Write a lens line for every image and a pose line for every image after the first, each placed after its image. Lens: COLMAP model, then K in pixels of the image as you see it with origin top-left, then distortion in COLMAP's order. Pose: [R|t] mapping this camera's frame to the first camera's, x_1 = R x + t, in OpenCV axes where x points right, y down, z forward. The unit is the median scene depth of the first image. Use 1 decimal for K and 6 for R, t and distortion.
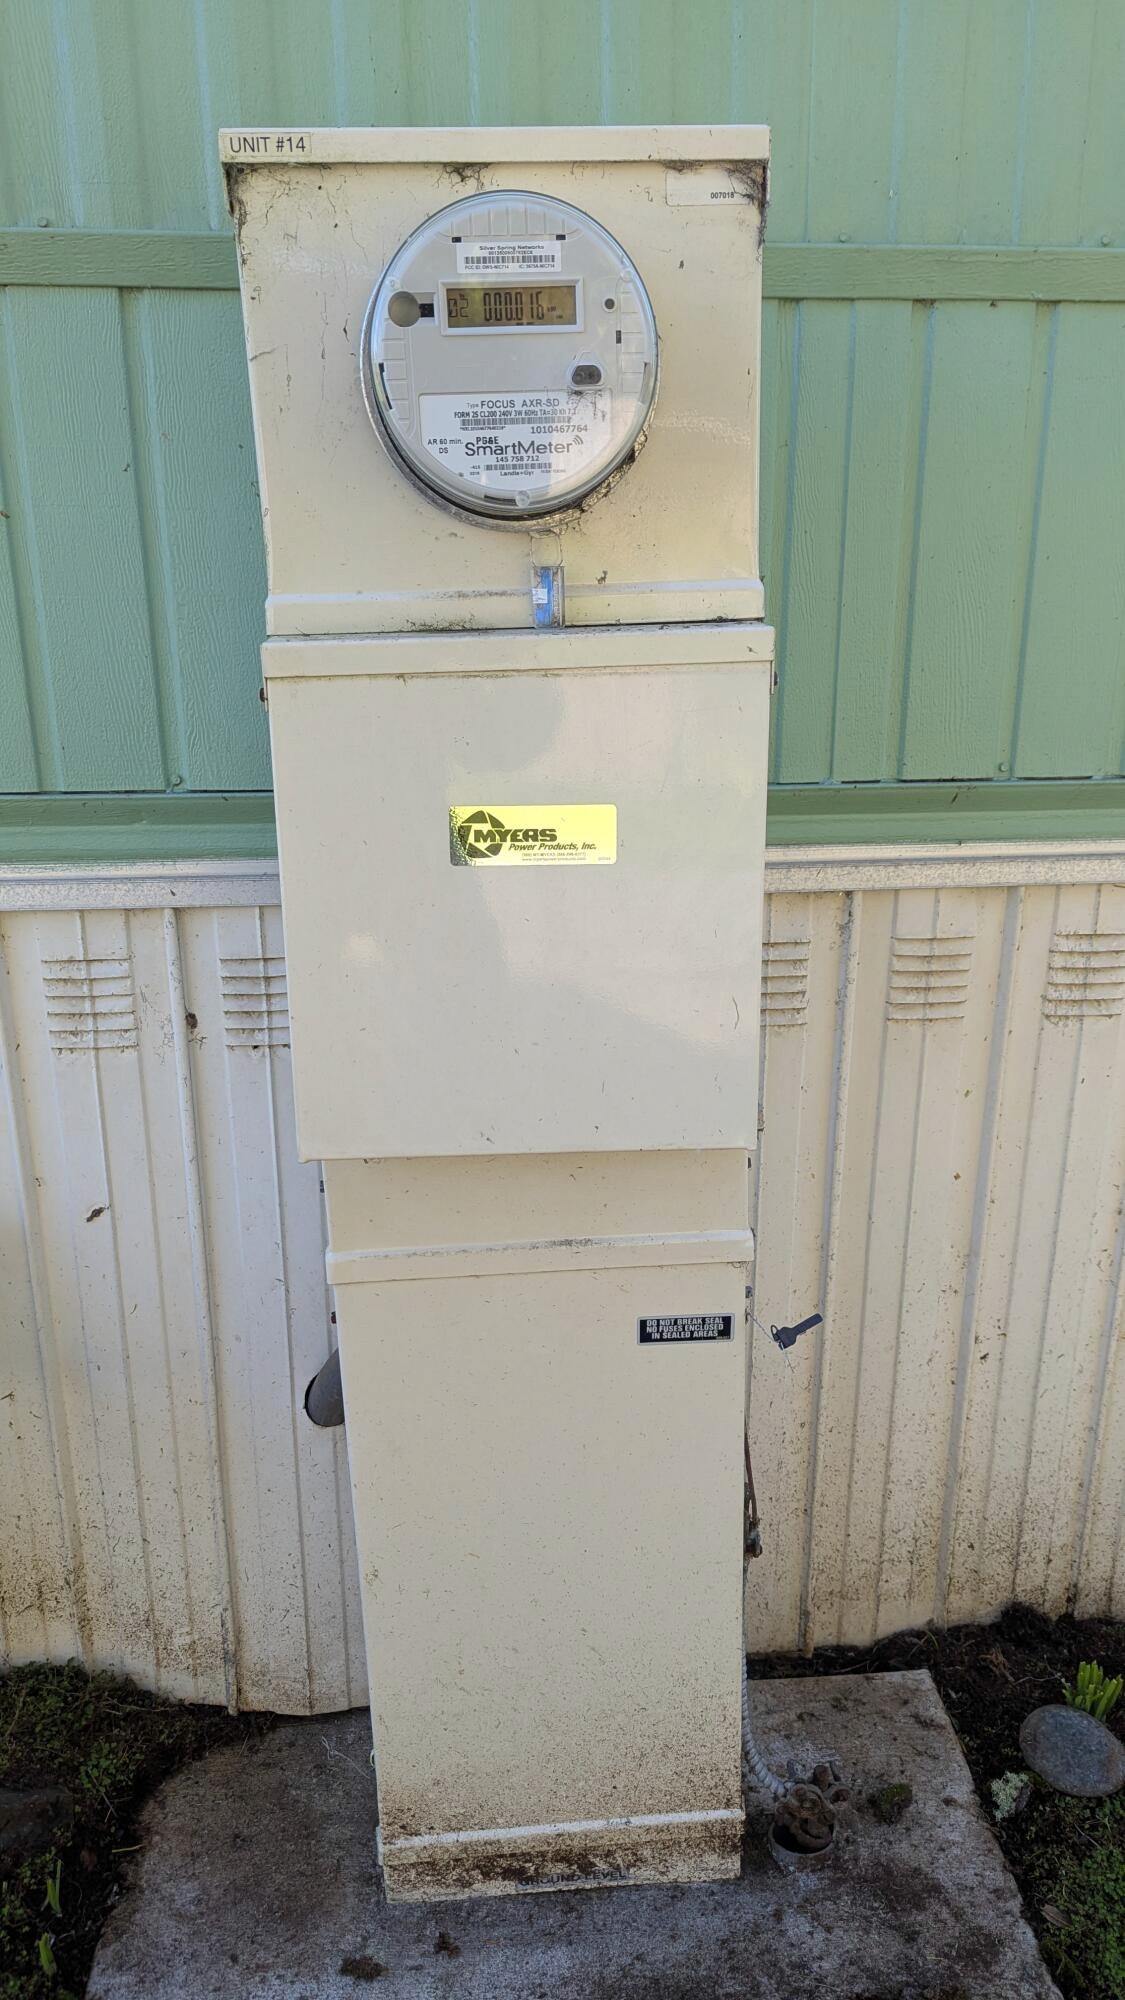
lens RADIAL K [[1420.3, 0, 554.7], [0, 1420.3, 995.8], [0, 0, 1]] dist [0.077173, -0.059706]
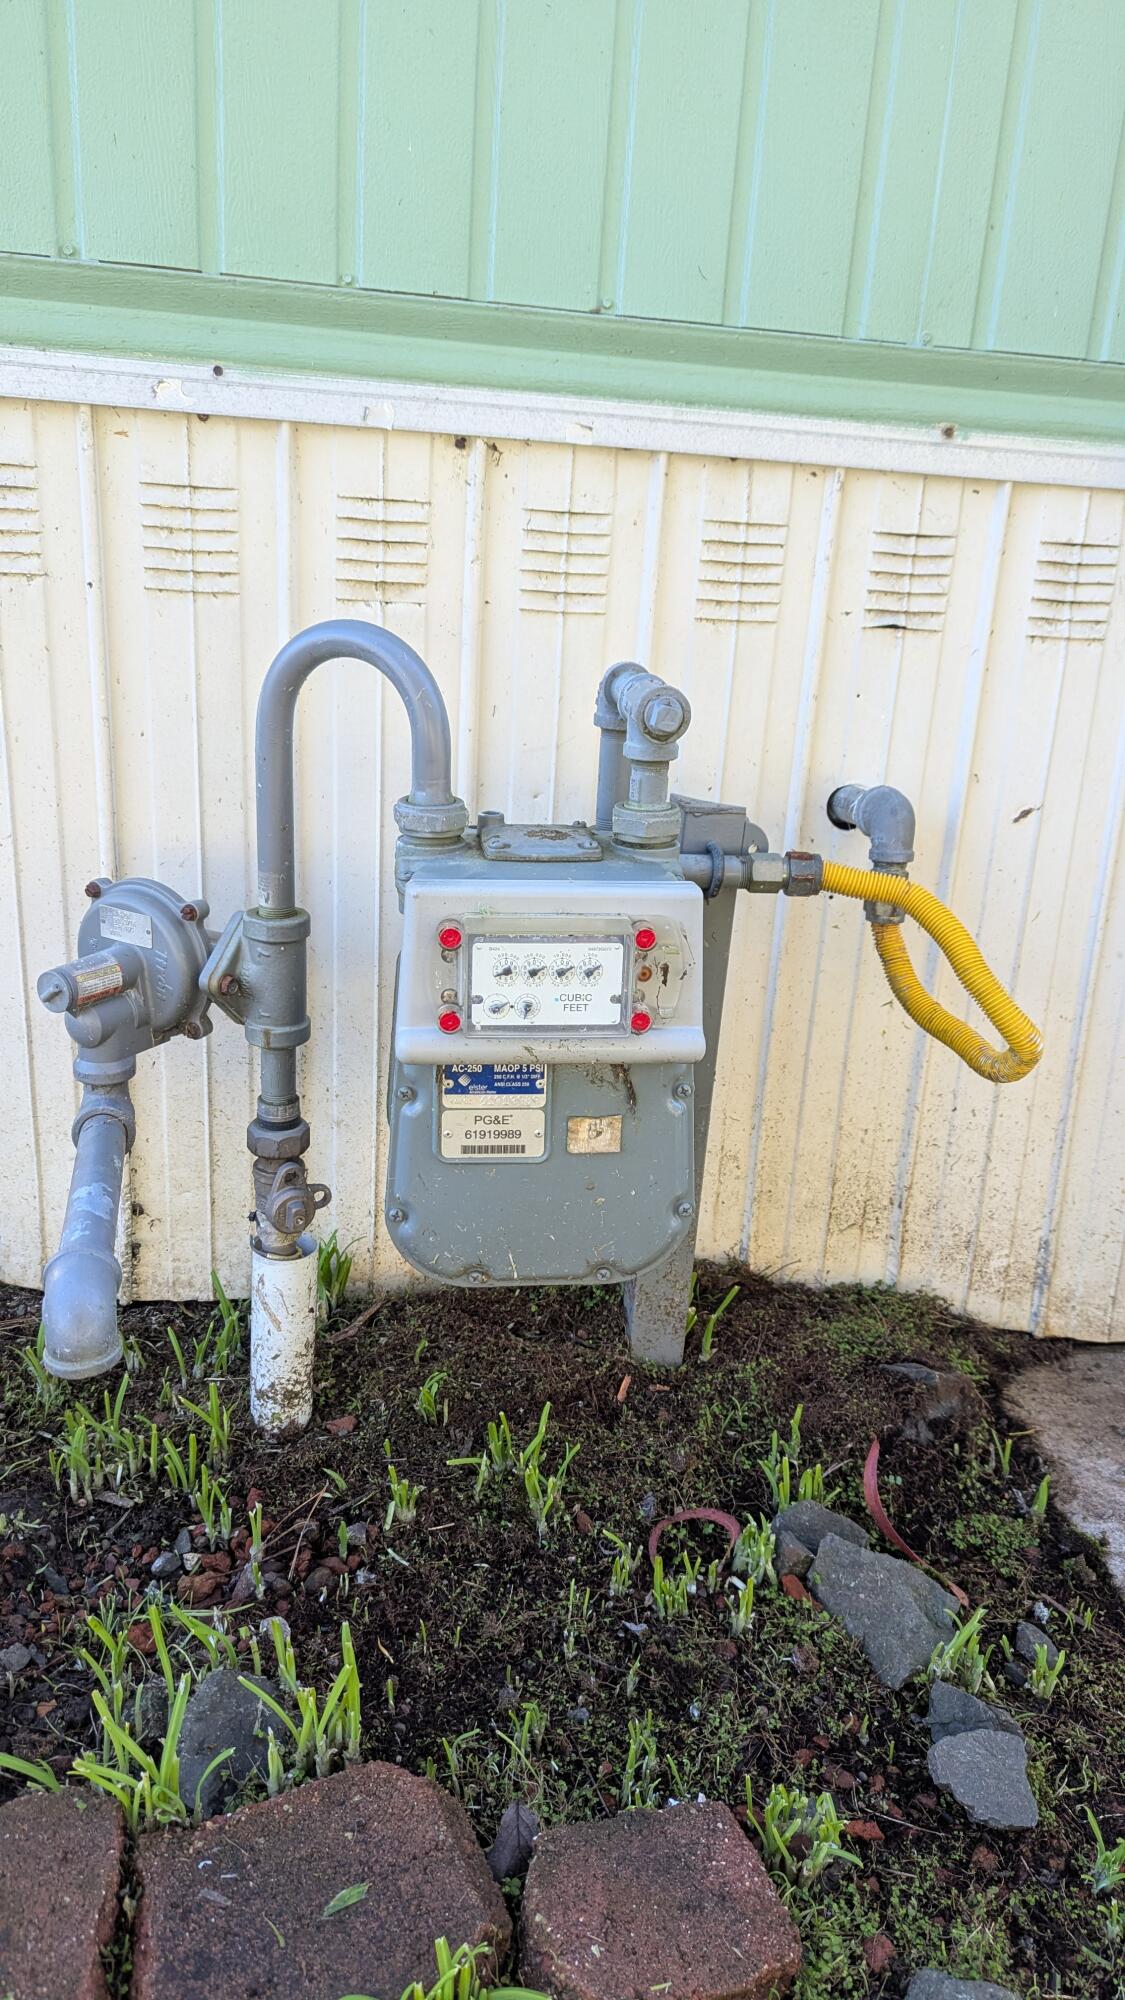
lens RADIAL K [[1434.3, 0, 525.4], [0, 1434.3, 1003.9], [0, 0, 1]] dist [0.071939, -0.076008]
pose [[0.994303, 0.044237, 0.096979, -0.703984], [-0.046010, 0.998811, 0.016123, 0.263223], [-0.096150, -0.020493, 0.995156, 0.014322]]
